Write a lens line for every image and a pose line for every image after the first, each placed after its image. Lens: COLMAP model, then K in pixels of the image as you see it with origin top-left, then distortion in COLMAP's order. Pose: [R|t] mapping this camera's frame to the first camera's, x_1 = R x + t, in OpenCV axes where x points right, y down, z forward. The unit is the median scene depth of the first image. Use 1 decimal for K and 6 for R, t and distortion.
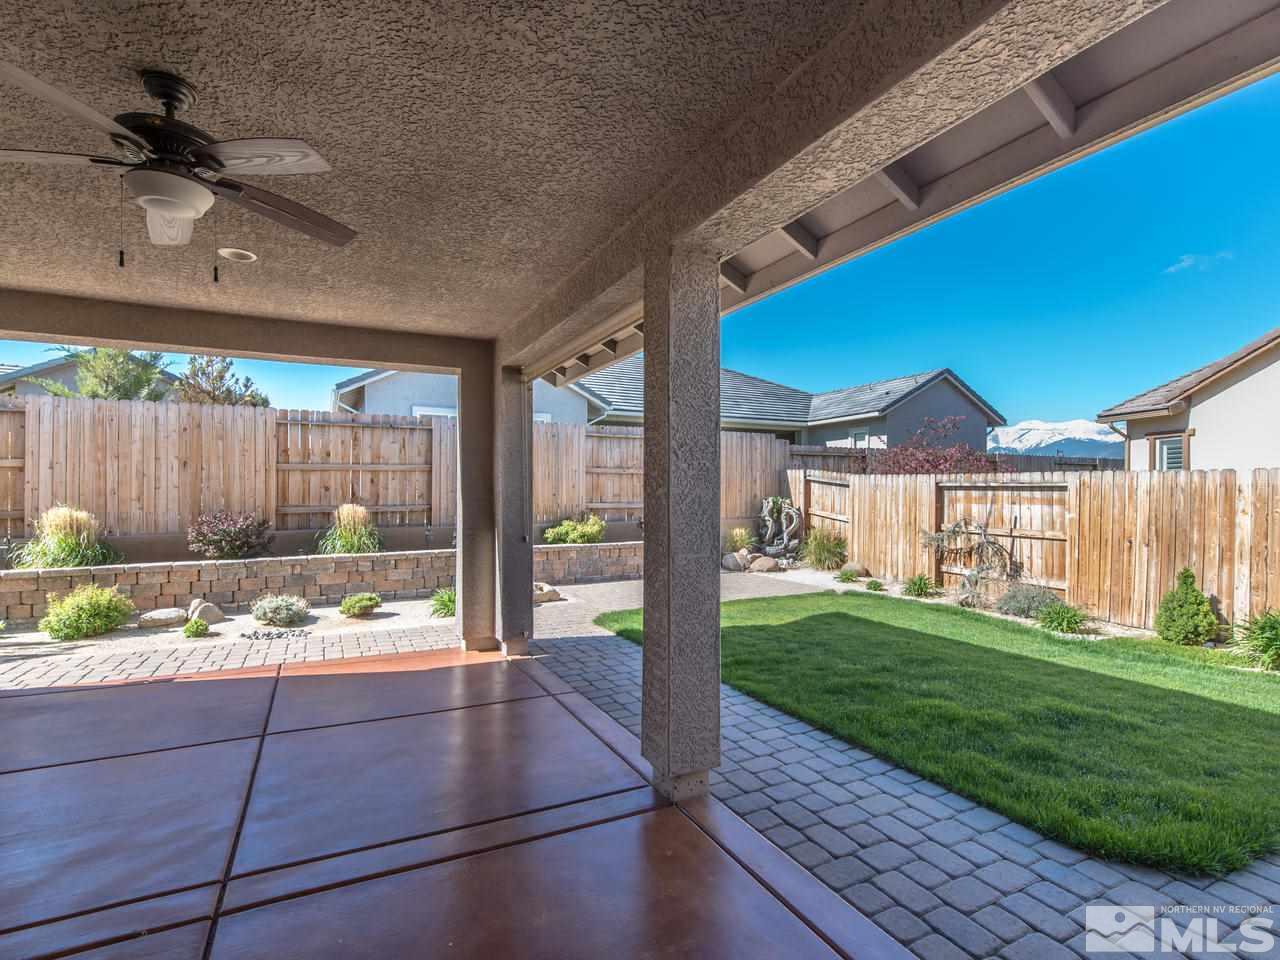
lens RADIAL K [[616.6, 0, 637.8], [0, 616.6, 489.6], [0, 0, 1]] dist [-0.001826, -0.000461]
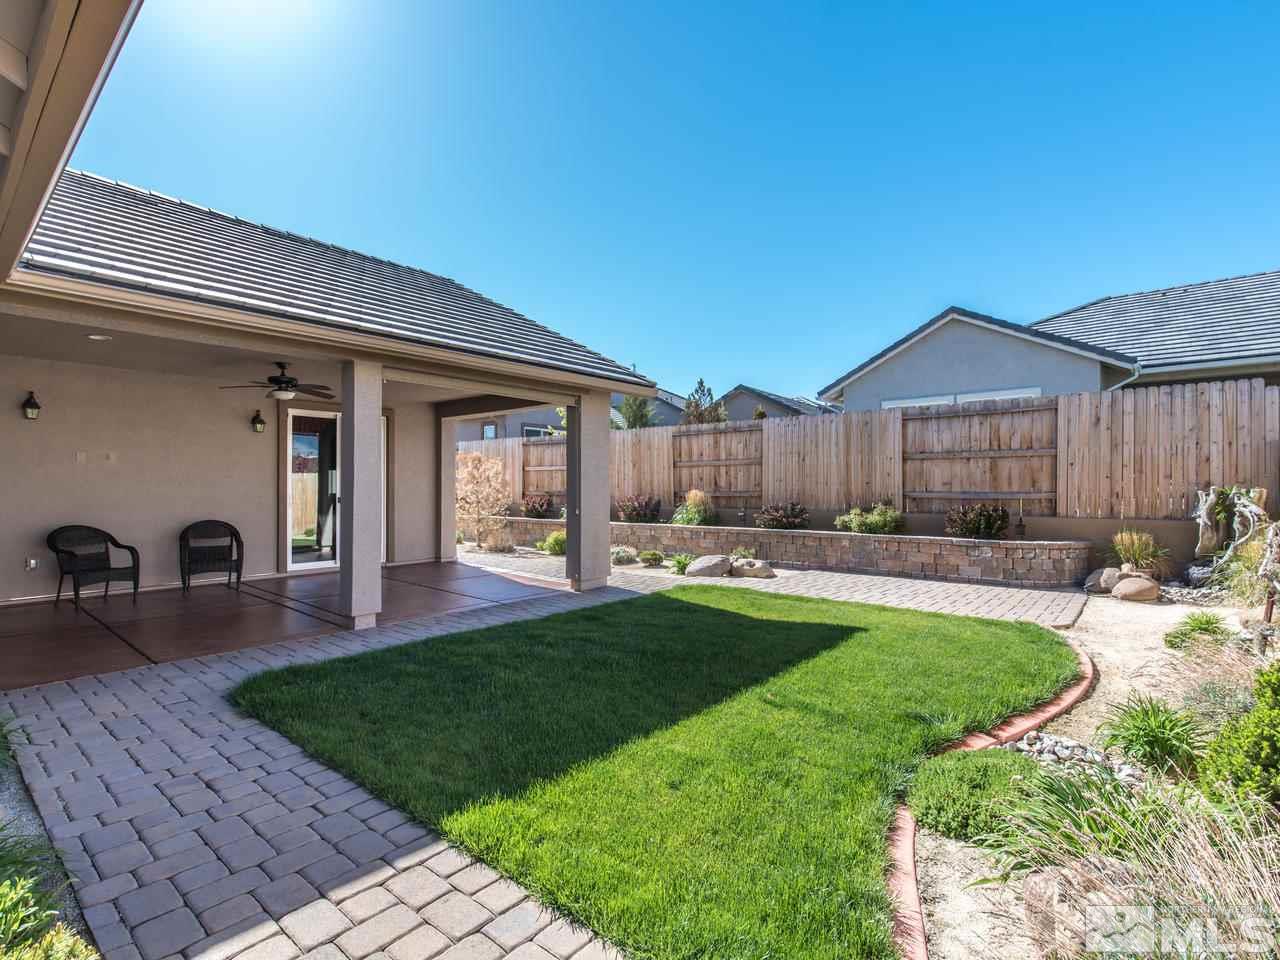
lens RADIAL K [[616.6, 0, 640.3], [0, 616.6, 482.1], [0, 0, 1]] dist [-0.001826, -0.000461]
pose [[0.395554, -0.005767, -0.918425, 0.670279], [0.003195, 0.999983, -0.004903, 0.010893], [0.918437, -0.000995, 0.395566, 0.299539]]
